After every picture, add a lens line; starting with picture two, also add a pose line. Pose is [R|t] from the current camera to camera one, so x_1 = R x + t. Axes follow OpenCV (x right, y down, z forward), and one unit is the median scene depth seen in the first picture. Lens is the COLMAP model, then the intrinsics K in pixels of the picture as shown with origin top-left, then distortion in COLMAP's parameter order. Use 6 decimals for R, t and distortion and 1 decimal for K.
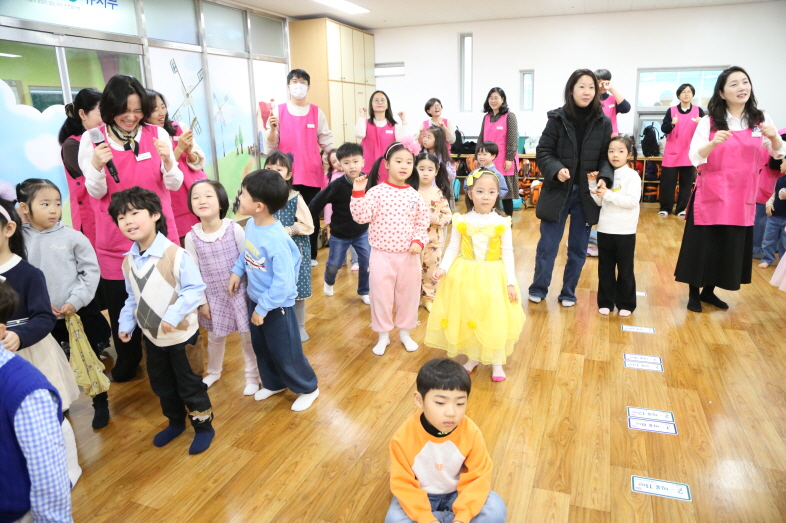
lens RADIAL K [[536.1, 0, 389.6], [0, 536.1, 264.9], [0, 0, 1]] dist [-0.119088, 0.066081]
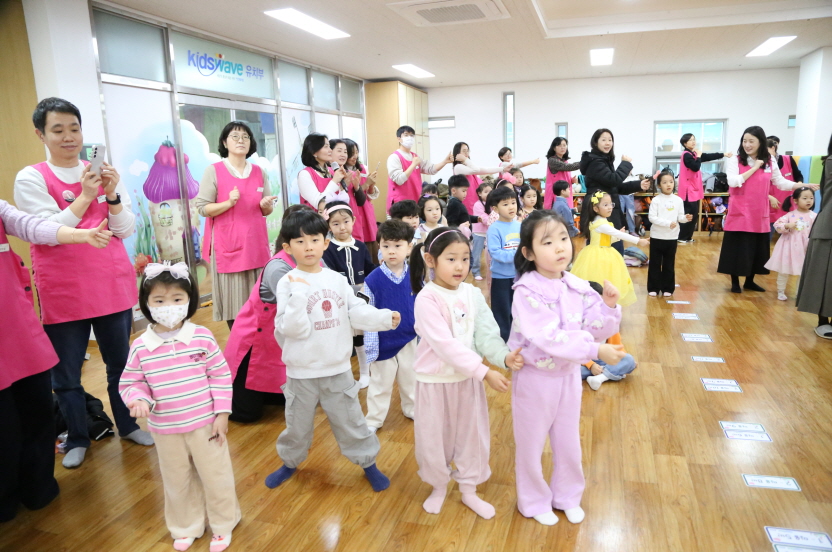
lens RADIAL K [[567.5, 0, 417.1], [0, 567.5, 270.9], [0, 0, 1]] dist [-0.119088, 0.066081]
pose [[0.998217, -0.020806, 0.055937, -0.169168], [0.025491, 0.996106, -0.084396, 0.074028], [-0.053963, 0.085671, 0.994861, -0.254600]]
